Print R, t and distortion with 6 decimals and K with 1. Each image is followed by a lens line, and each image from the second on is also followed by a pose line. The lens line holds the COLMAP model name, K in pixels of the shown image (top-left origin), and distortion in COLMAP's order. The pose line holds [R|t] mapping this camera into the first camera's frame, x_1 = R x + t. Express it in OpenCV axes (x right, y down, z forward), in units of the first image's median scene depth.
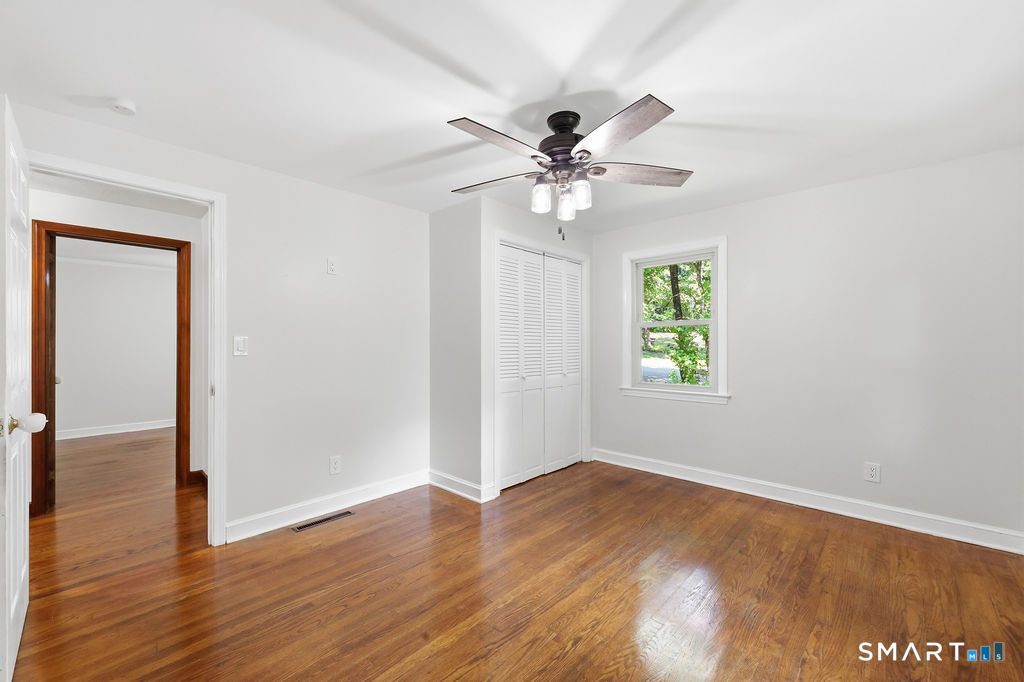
lens RADIAL K [[411.8, 0, 512.3], [0, 411.8, 344.0], [0, 0, 1]] dist [0.002501, 0.000245]
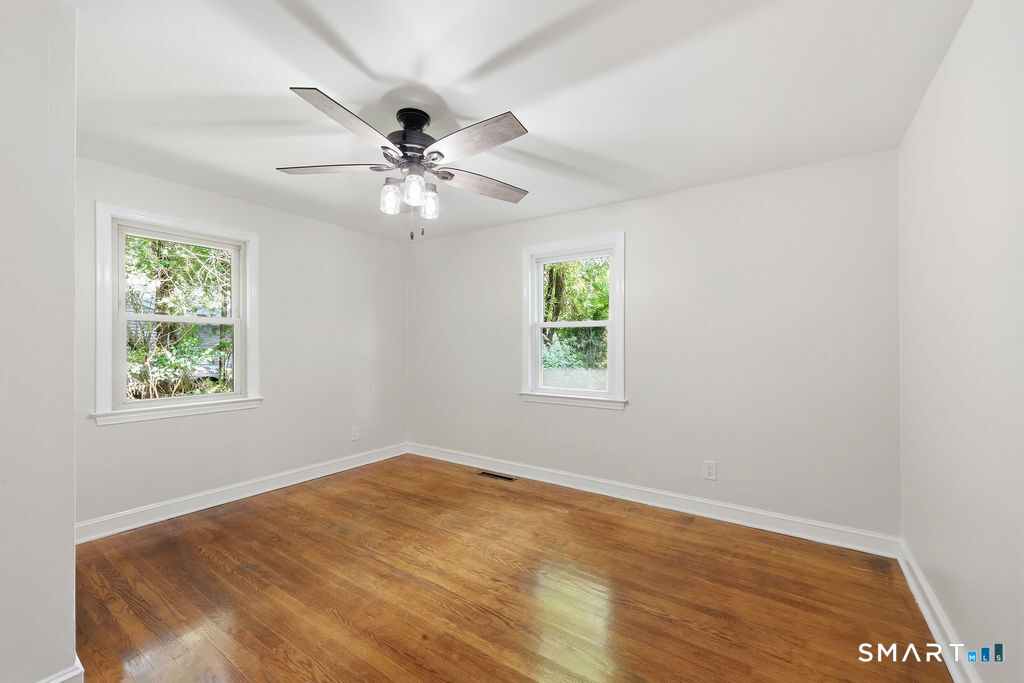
lens RADIAL K [[411.8, 0, 512.6], [0, 411.8, 343.6], [0, 0, 1]] dist [0.002501, 0.000245]
pose [[-0.150637, 0.006673, 0.988567, -0.684269], [-0.002869, 0.999970, -0.007187, 0.002598], [-0.988585, -0.003919, -0.150613, 0.707167]]
